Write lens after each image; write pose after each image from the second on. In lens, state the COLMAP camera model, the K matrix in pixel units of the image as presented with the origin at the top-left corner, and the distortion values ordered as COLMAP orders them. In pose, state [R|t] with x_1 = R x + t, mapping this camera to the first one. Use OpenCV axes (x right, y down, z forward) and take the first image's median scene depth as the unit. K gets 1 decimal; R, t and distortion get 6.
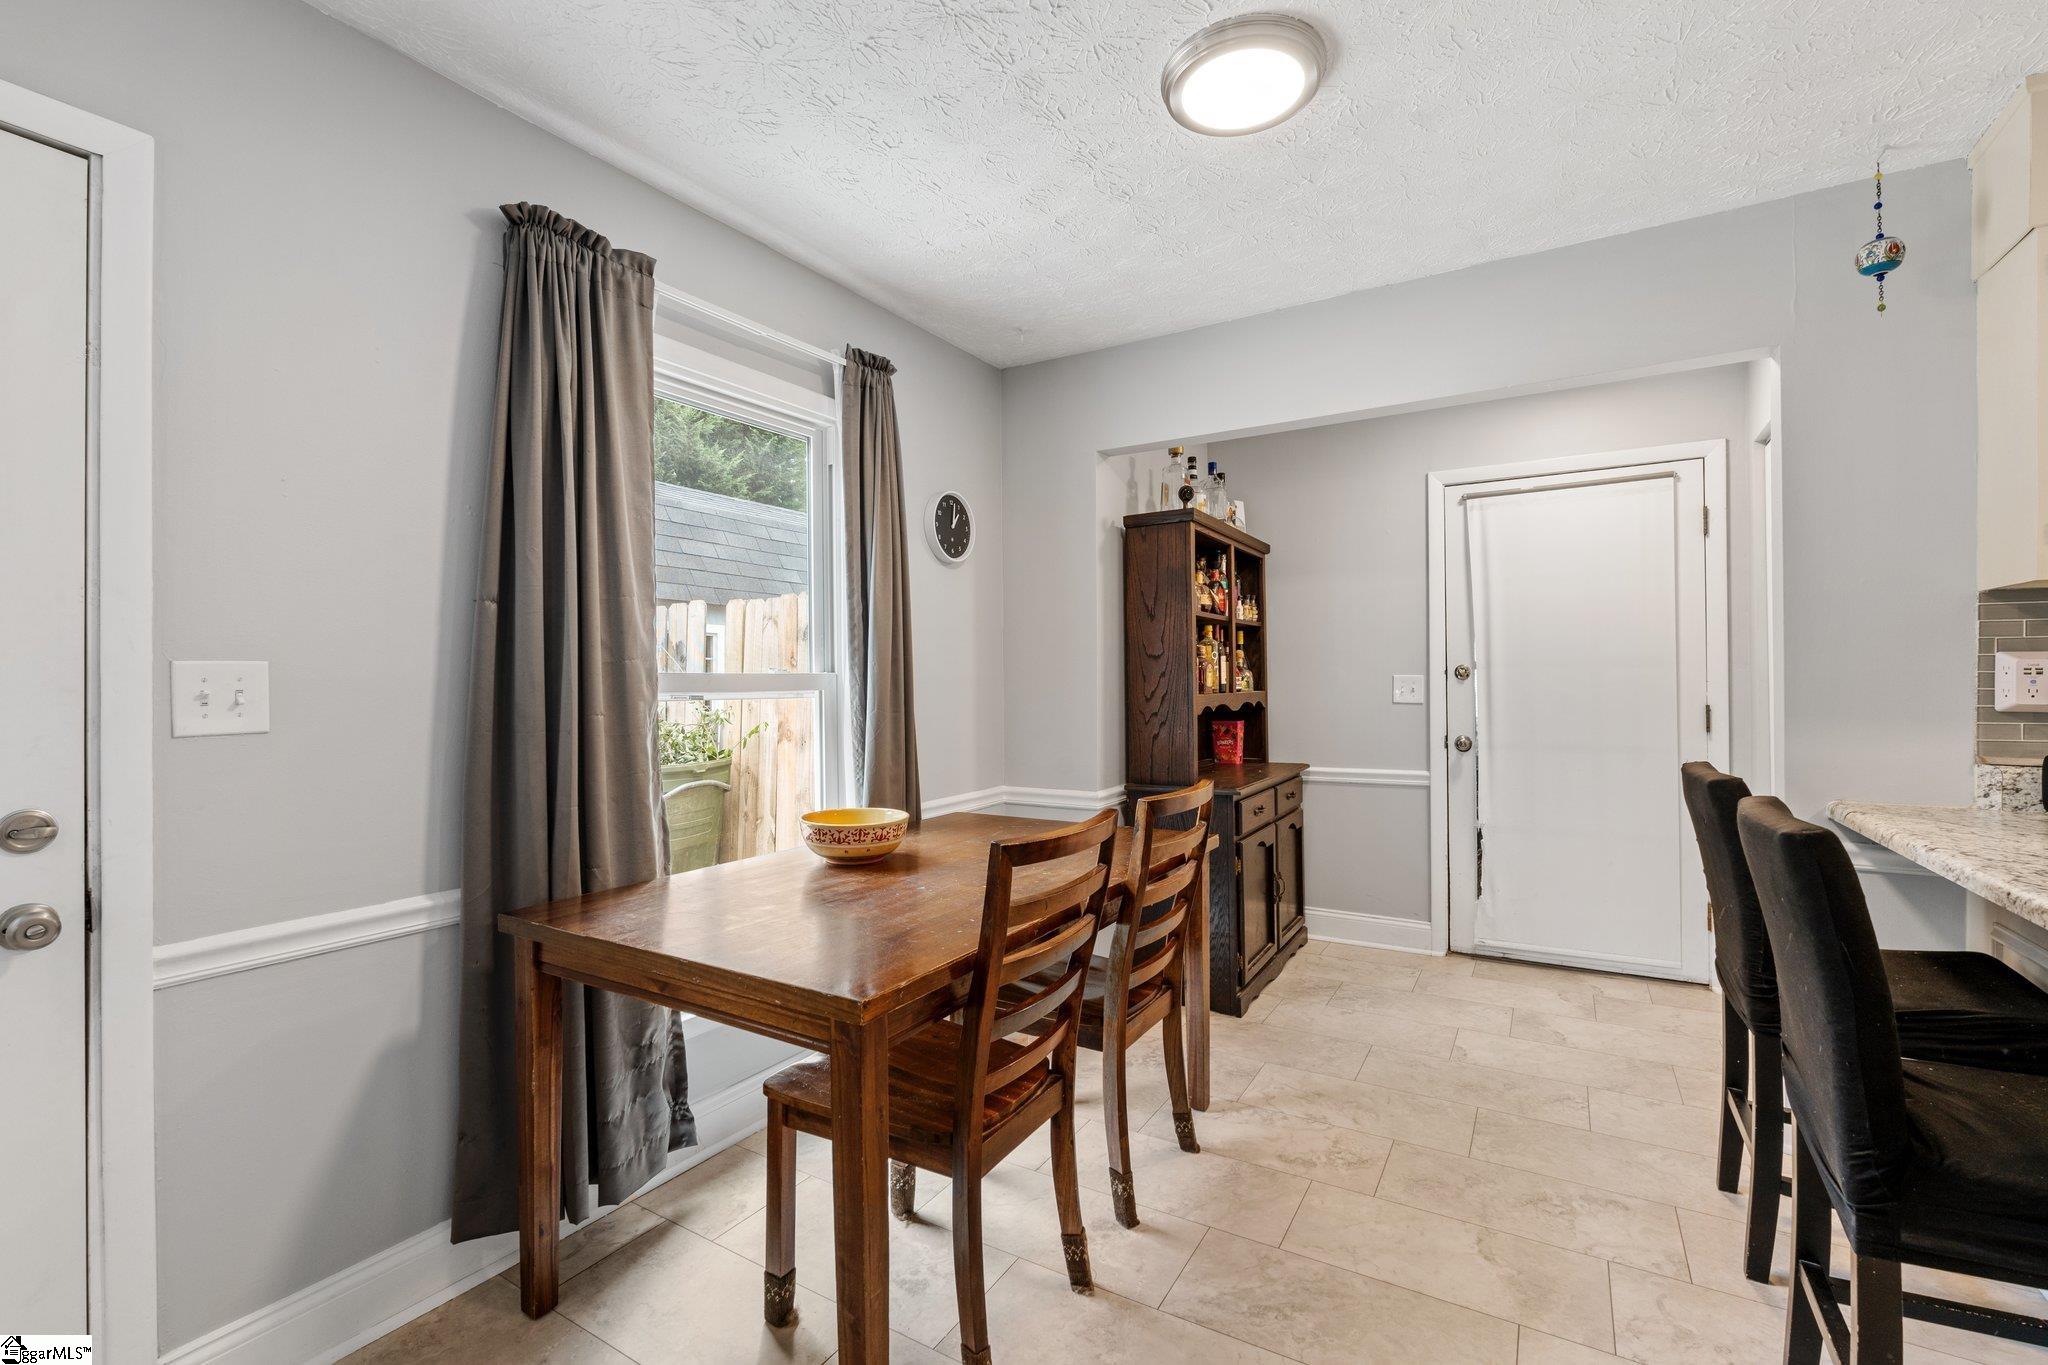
lens RADIAL K [[910.4, 0, 1016.8], [0, 910.4, 674.4], [0, 0, 1]] dist [0.021016, 0.000031]
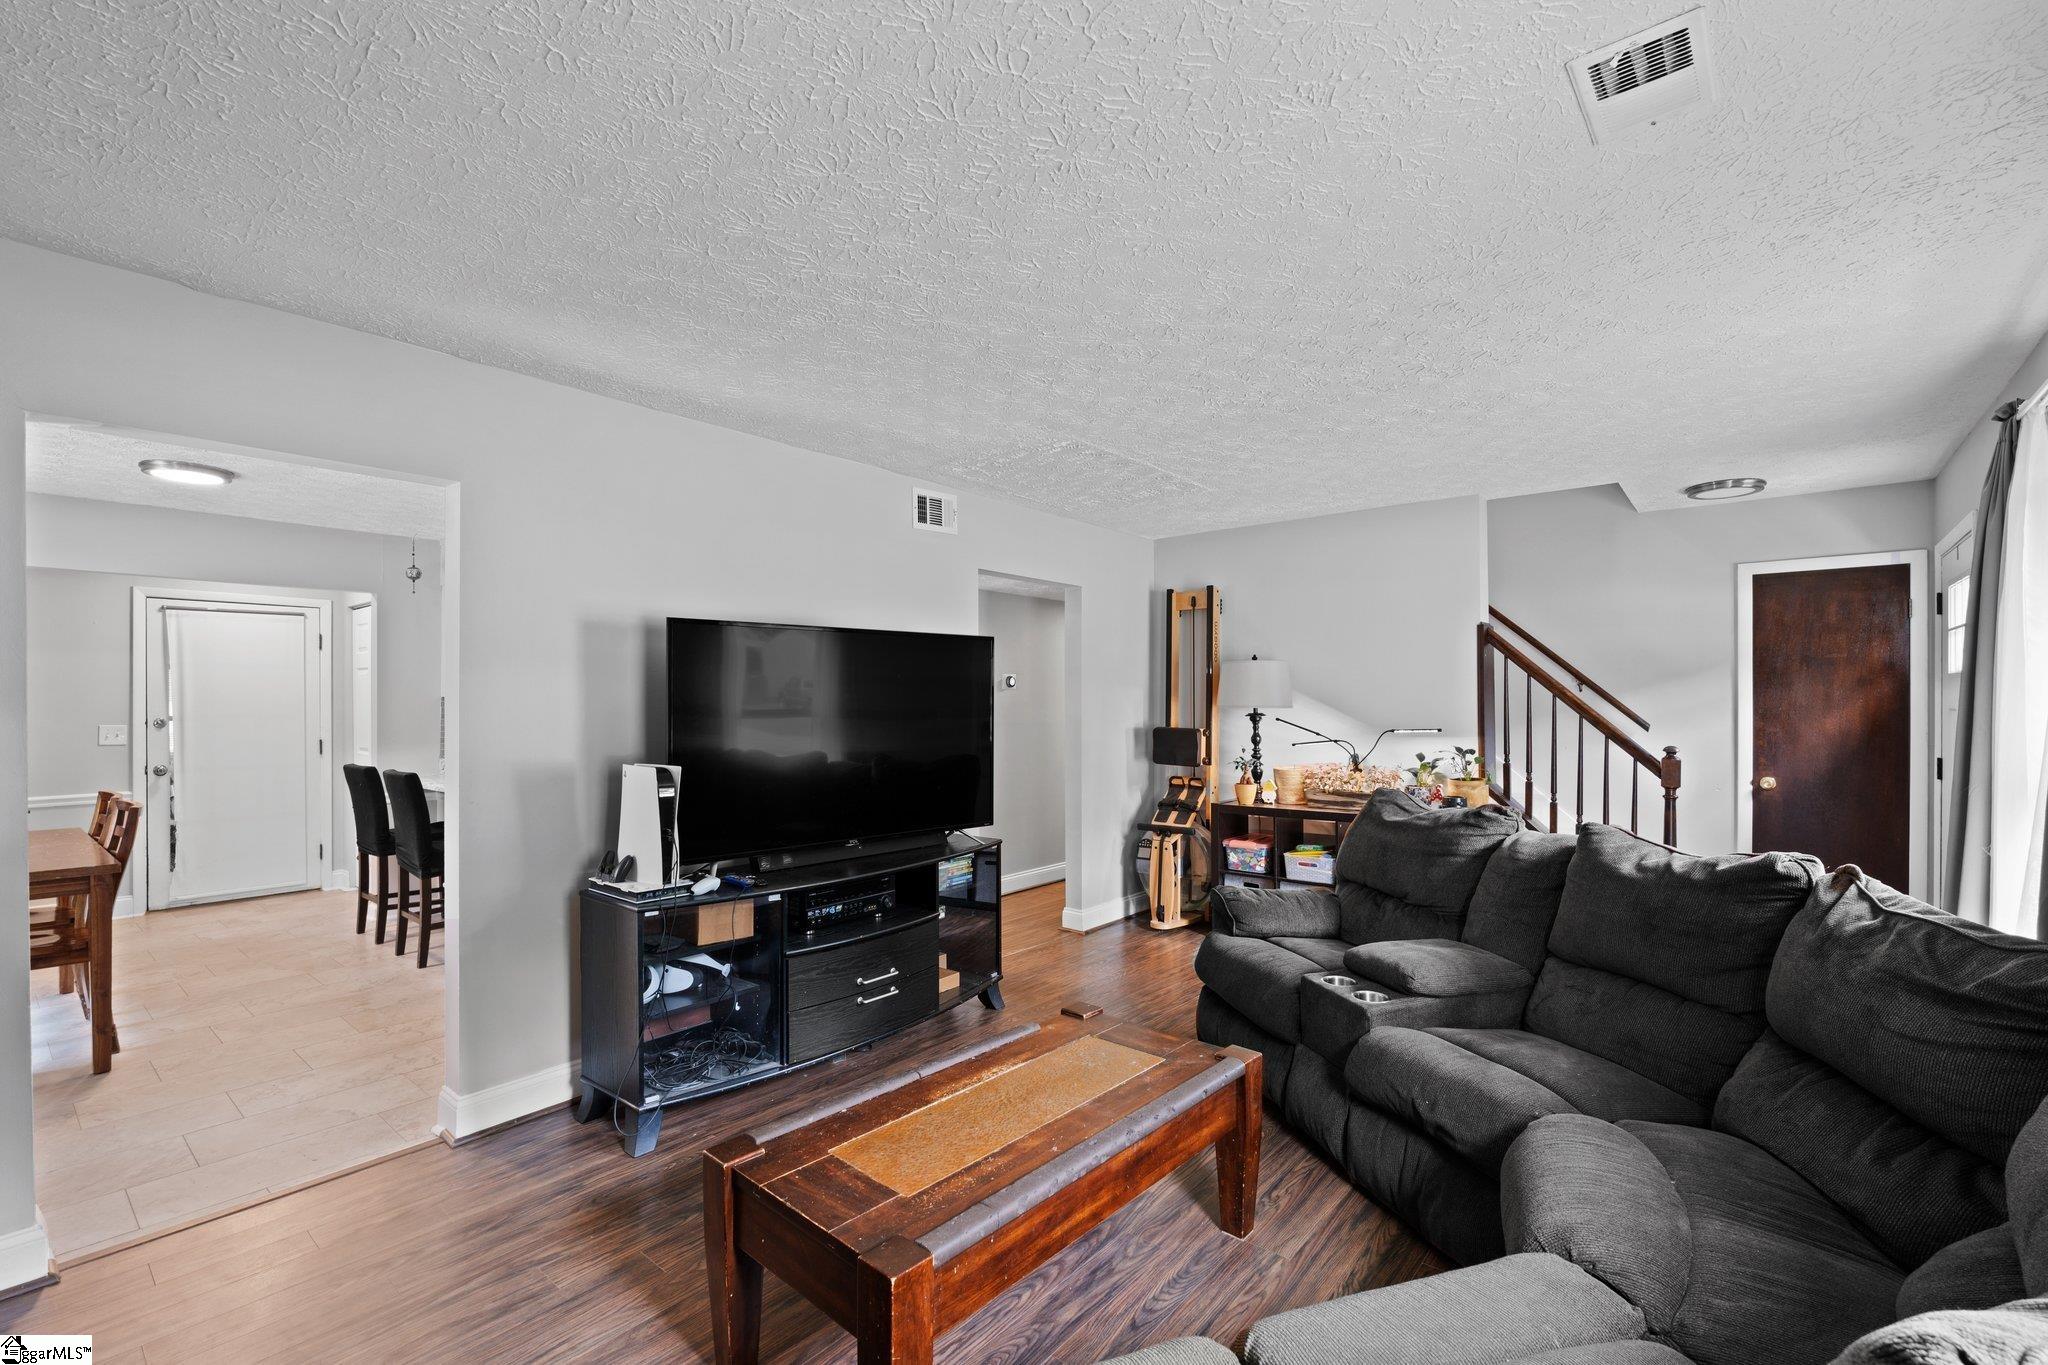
lens RADIAL K [[885.4, 0, 1027.9], [0, 885.4, 707.0], [0, 0, 1]] dist [-0.002132, -0.000223]
pose [[0.155600, -0.000598, 0.987820, -0.725950], [-0.005449, 0.999984, 0.001464, -0.038602], [-0.987805, -0.005610, 0.155595, -0.634576]]
